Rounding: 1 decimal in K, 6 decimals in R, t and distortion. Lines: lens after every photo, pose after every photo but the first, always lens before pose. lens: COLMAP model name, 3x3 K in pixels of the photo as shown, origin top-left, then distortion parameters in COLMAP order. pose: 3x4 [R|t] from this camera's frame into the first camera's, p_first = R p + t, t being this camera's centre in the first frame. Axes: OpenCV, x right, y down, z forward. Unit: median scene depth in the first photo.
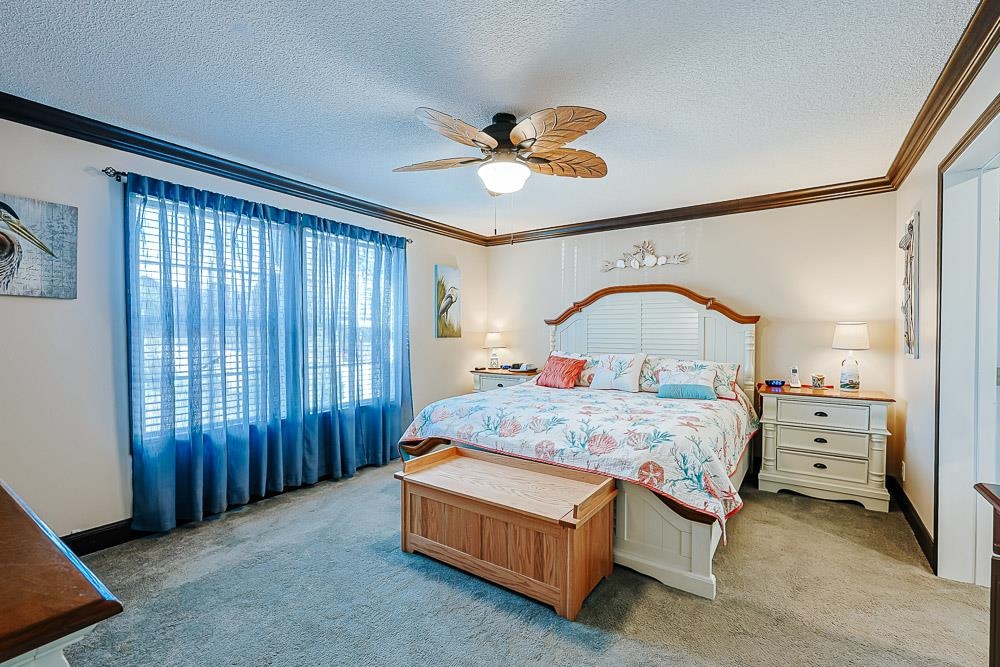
lens RADIAL K [[436.8, 0, 502.6], [0, 436.8, 342.3], [0, 0, 1]] dist [-0.001413, 0.000103]
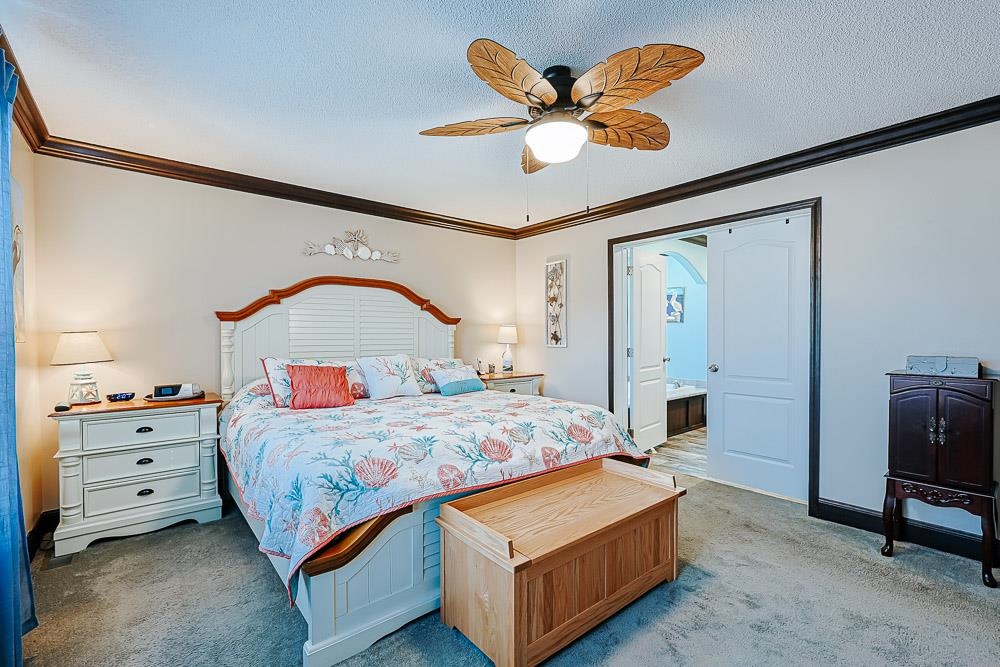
lens RADIAL K [[436.8, 0, 502.6], [0, 436.8, 342.3], [0, 0, 1]] dist [-0.001413, 0.000103]
pose [[0.263919, -0.016494, 0.964404, -0.516048], [0.027040, 0.999587, 0.009696, -0.002789], [-0.964166, 0.023519, 0.264256, 0.545534]]
